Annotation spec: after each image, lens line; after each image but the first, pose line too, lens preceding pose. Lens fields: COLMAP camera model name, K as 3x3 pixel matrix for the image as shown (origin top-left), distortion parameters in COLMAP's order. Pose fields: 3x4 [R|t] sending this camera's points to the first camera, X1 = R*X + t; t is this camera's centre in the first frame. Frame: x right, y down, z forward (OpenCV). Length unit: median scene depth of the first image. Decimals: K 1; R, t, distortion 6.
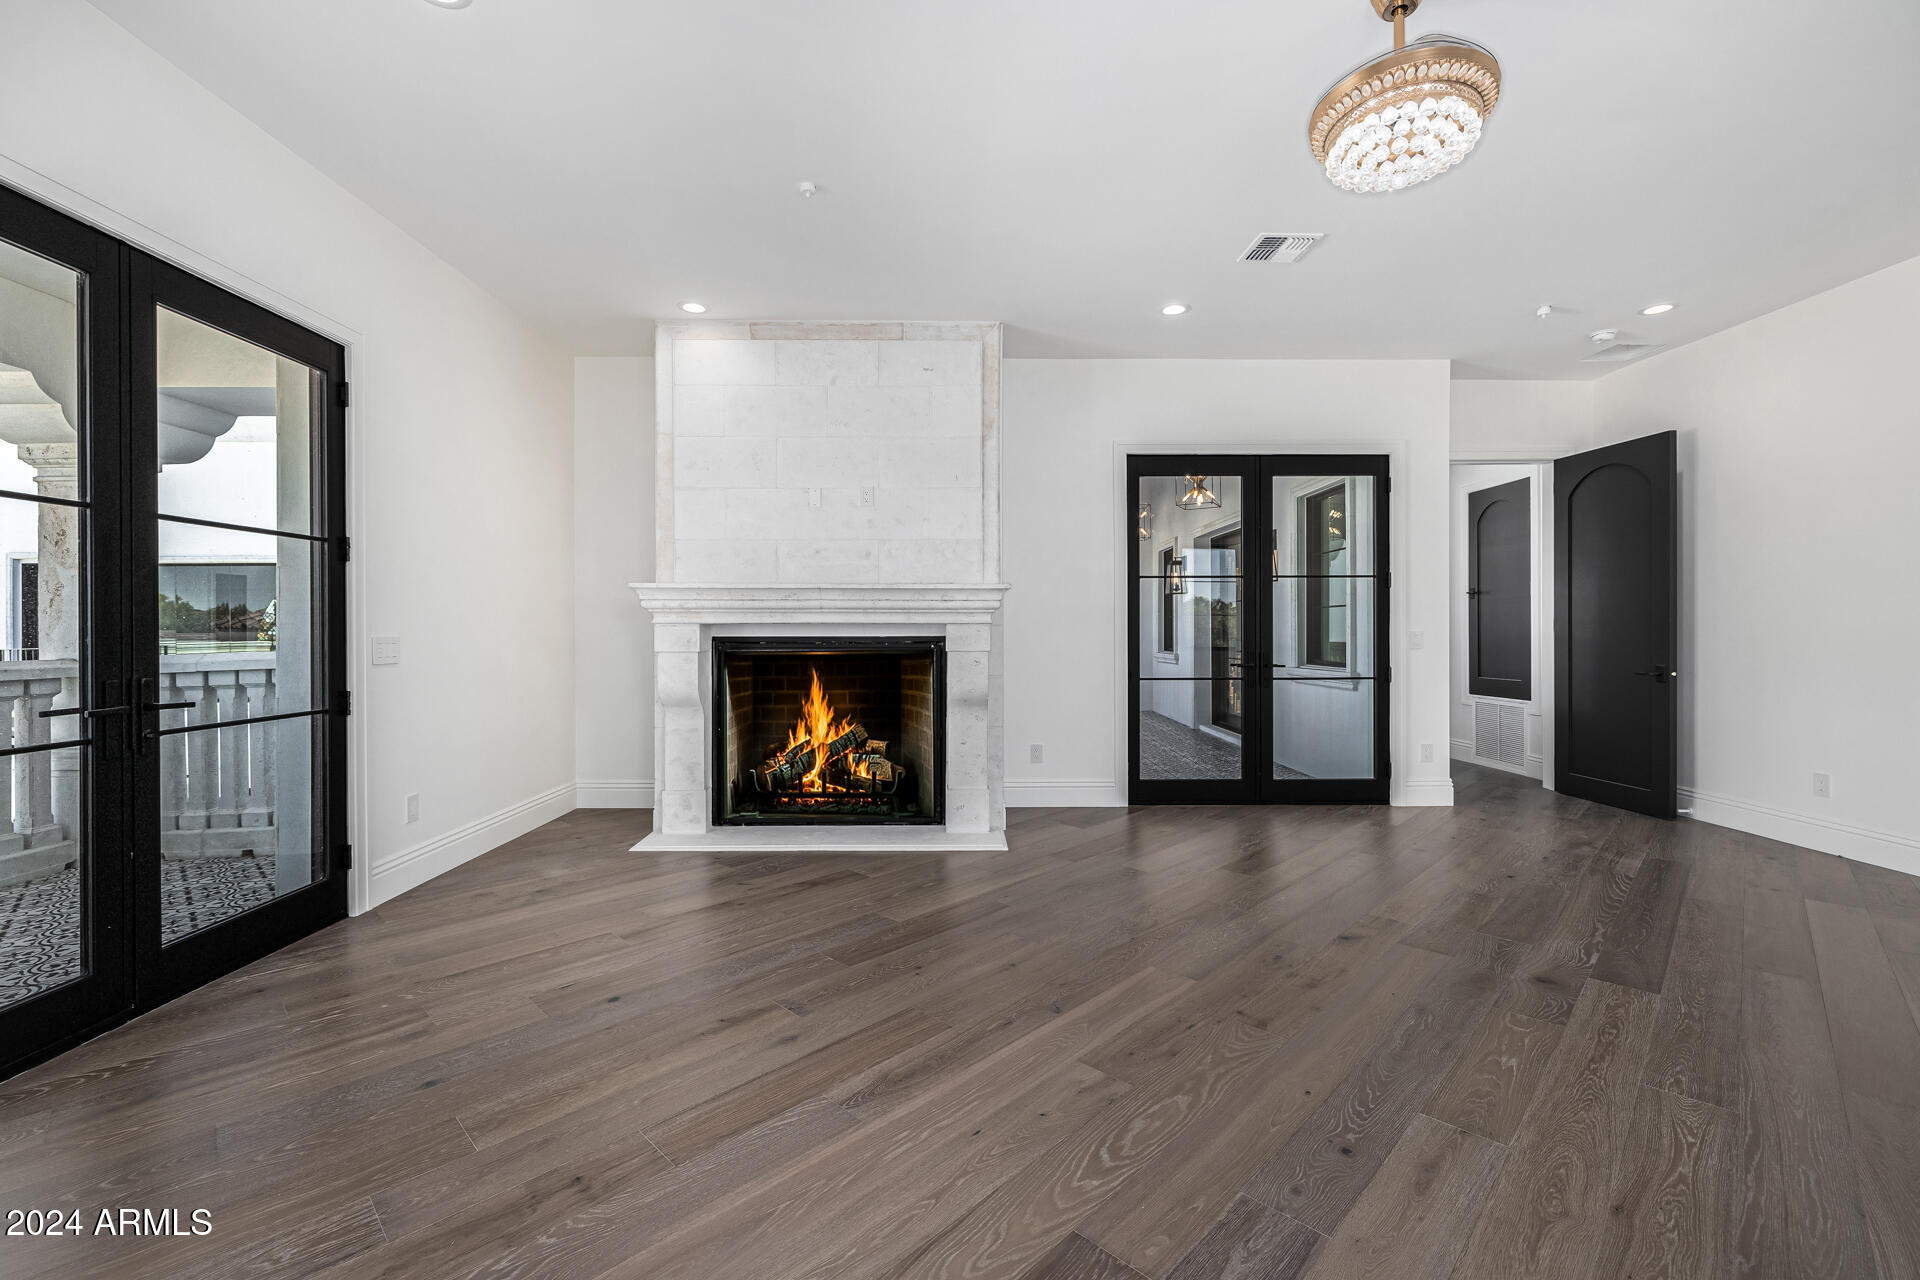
lens RADIAL K [[802.3, 0, 957.0], [0, 802.3, 631.8], [0, 0, 1]] dist [-0.008236, -0.000316]
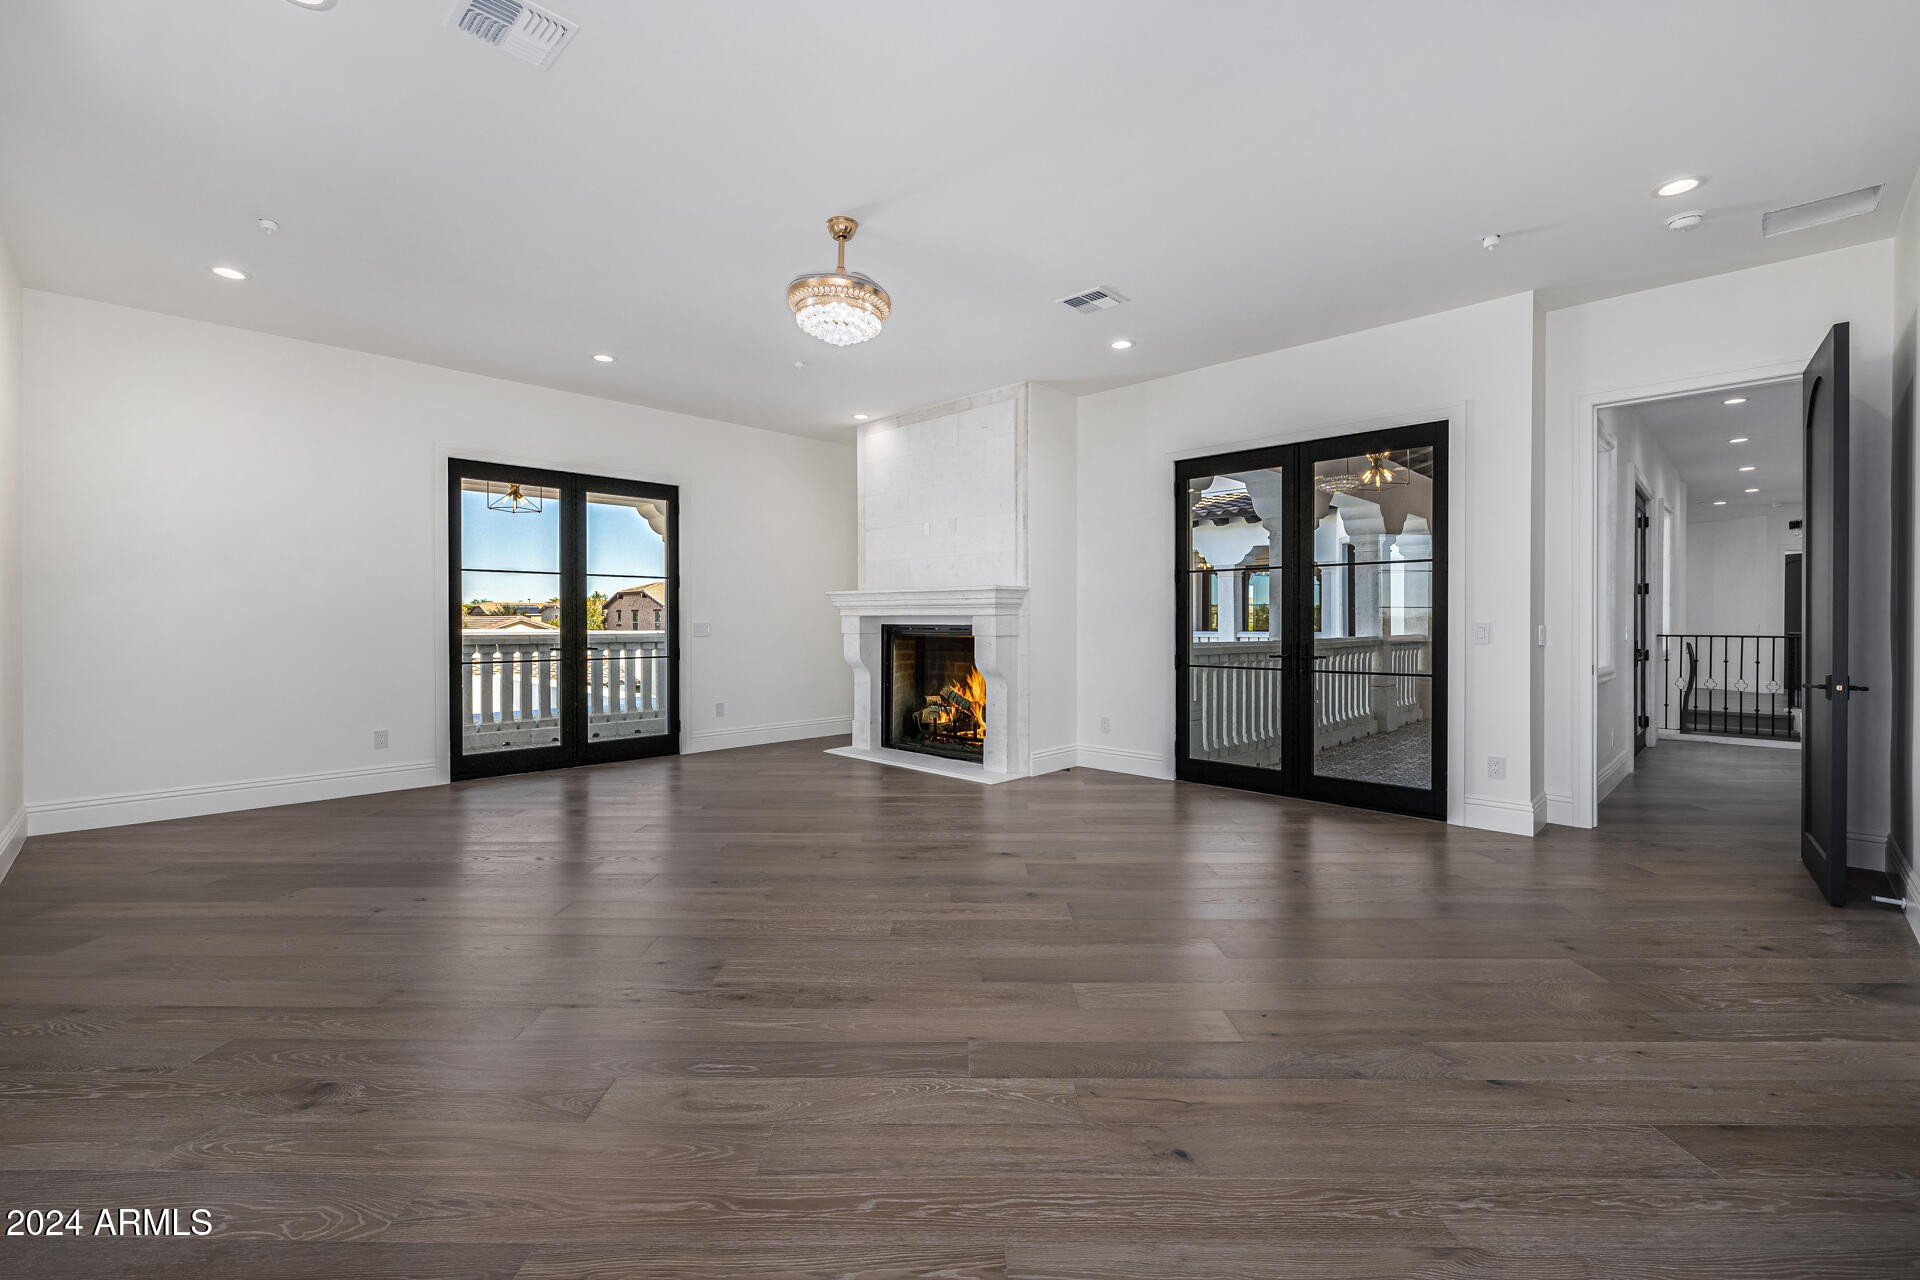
lens RADIAL K [[802.3, 0, 950.4], [0, 802.3, 628.4], [0, 0, 1]] dist [-0.008236, -0.000316]
pose [[0.706573, 0.009287, -0.707579, 0.892132], [-0.003870, 0.999950, 0.009260, -0.000677], [0.707629, -0.003805, 0.706574, 0.000971]]
